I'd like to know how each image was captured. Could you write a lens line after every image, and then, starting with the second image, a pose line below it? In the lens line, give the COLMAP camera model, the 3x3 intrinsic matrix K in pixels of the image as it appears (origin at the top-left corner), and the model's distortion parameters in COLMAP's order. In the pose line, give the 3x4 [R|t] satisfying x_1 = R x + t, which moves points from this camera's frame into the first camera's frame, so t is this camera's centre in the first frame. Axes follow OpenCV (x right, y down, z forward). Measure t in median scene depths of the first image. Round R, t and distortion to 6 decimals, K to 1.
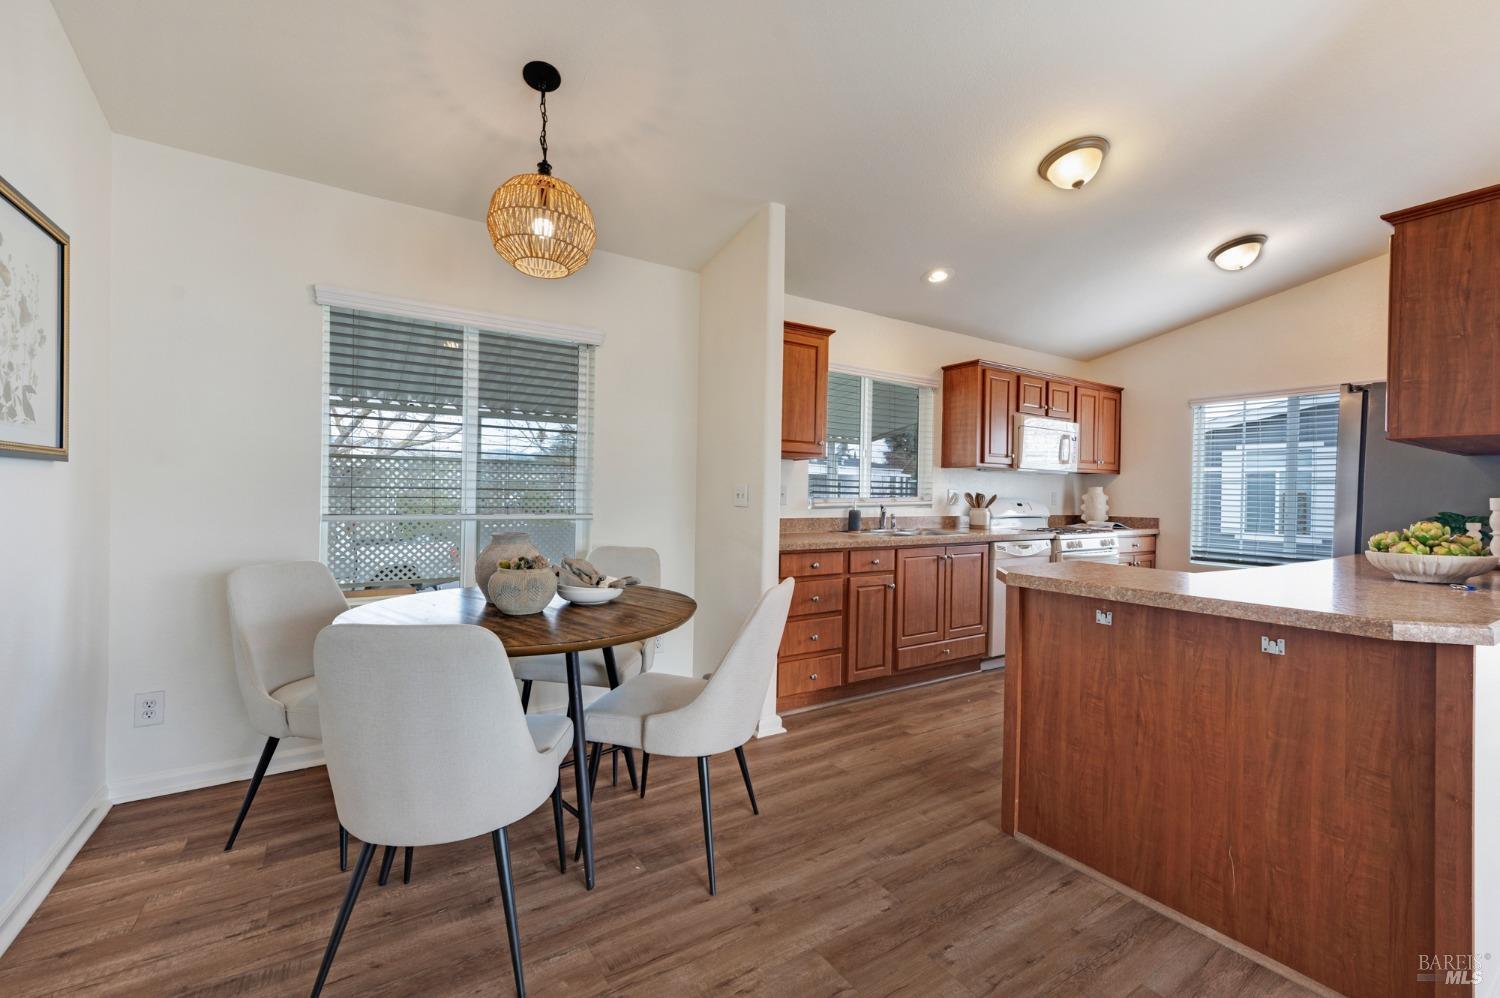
lens RADIAL K [[614.7, 0, 727.4], [0, 614.7, 496.5], [0, 0, 1]] dist [0.009570, 0.000208]
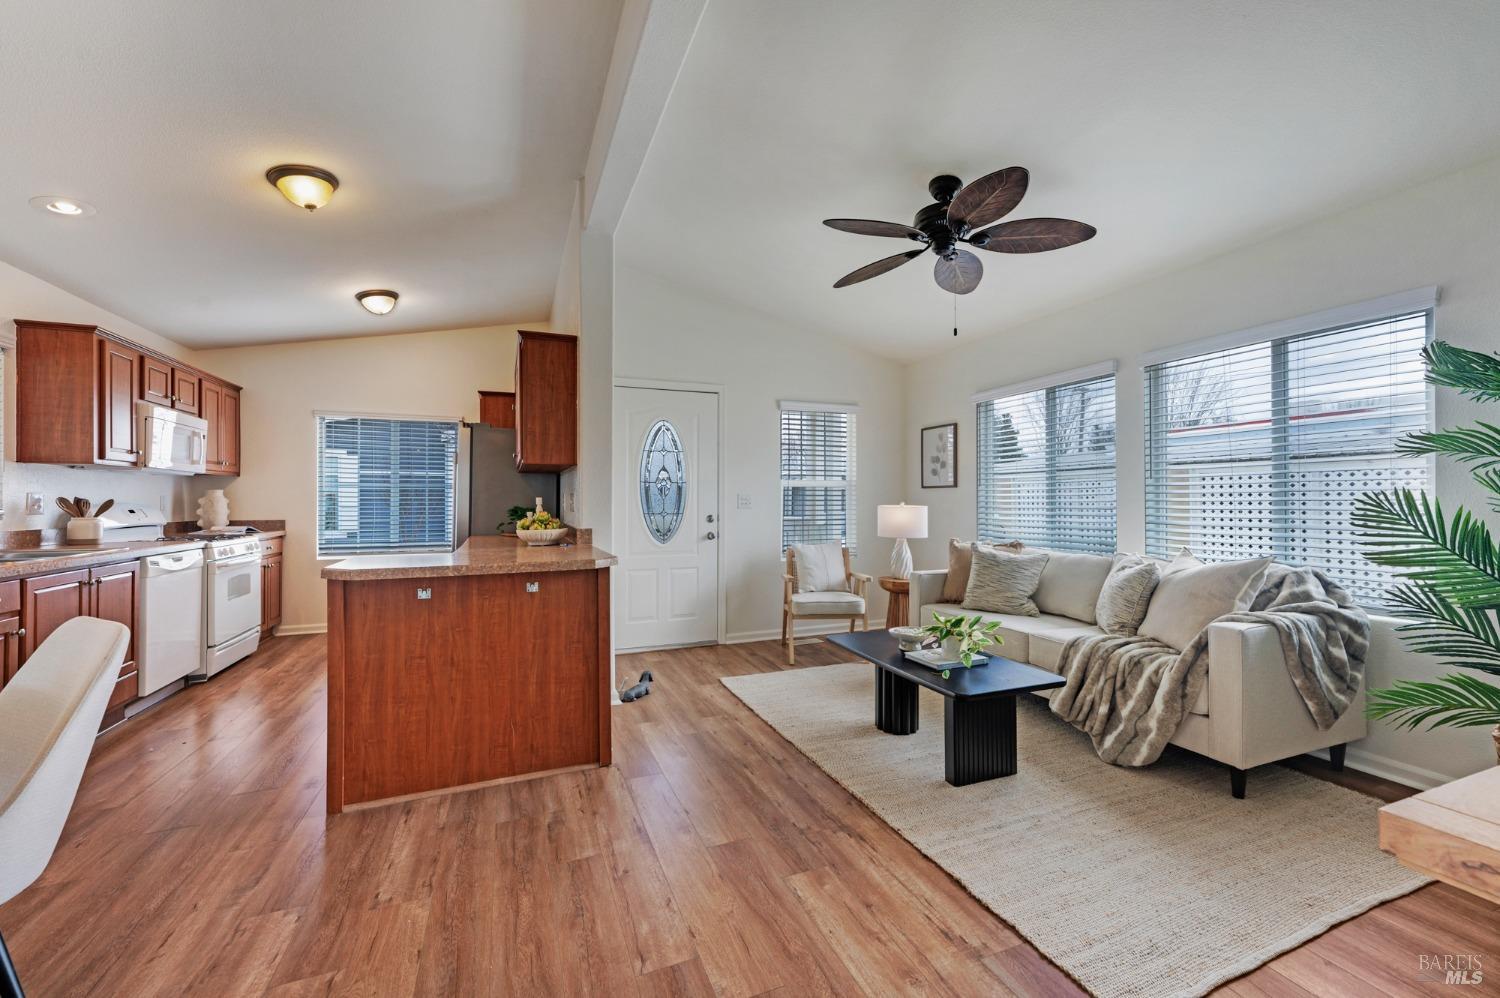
lens RADIAL K [[614.7, 0, 776.2], [0, 614.7, 494.5], [0, 0, 1]] dist [0.009570, 0.000208]
pose [[0.146051, -0.005578, 0.989261, -0.317147], [0.010364, 0.999938, 0.004108, -0.004948], [-0.989223, 0.009653, 0.146099, 0.046420]]
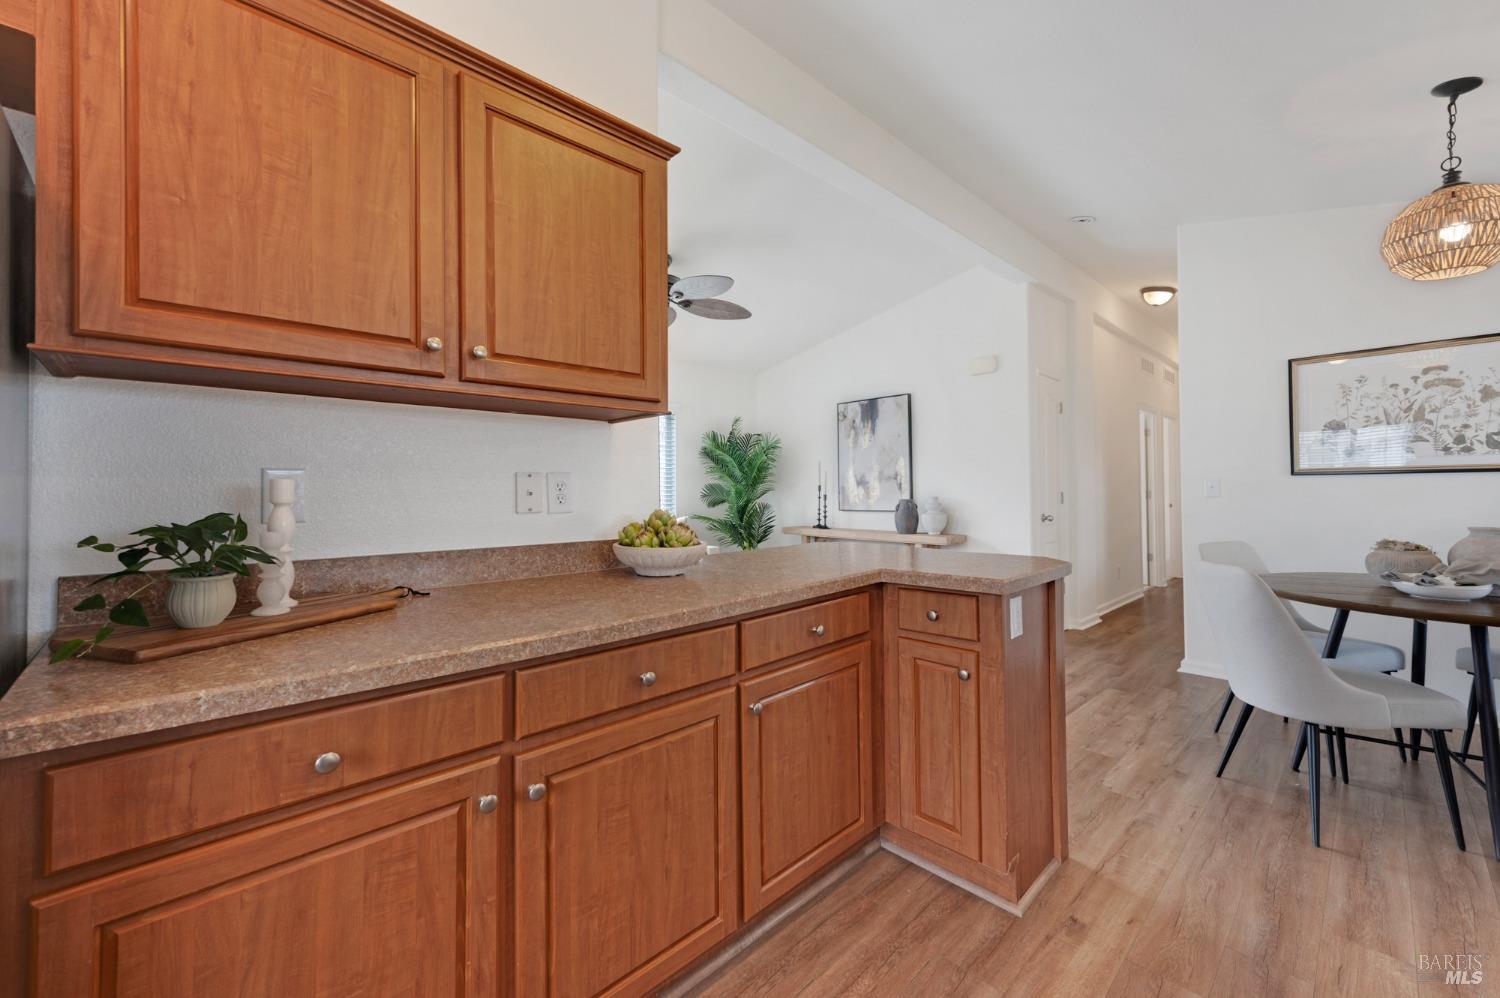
lens RADIAL K [[614.7, 0, 731.3], [0, 614.7, 481.7], [0, 0, 1]] dist [0.009570, 0.000208]
pose [[-0.979523, -0.010750, -0.201043, 0.709611], [-0.009242, 0.999922, -0.008438, 0.002664], [0.201118, -0.006408, -0.979546, 1.141845]]
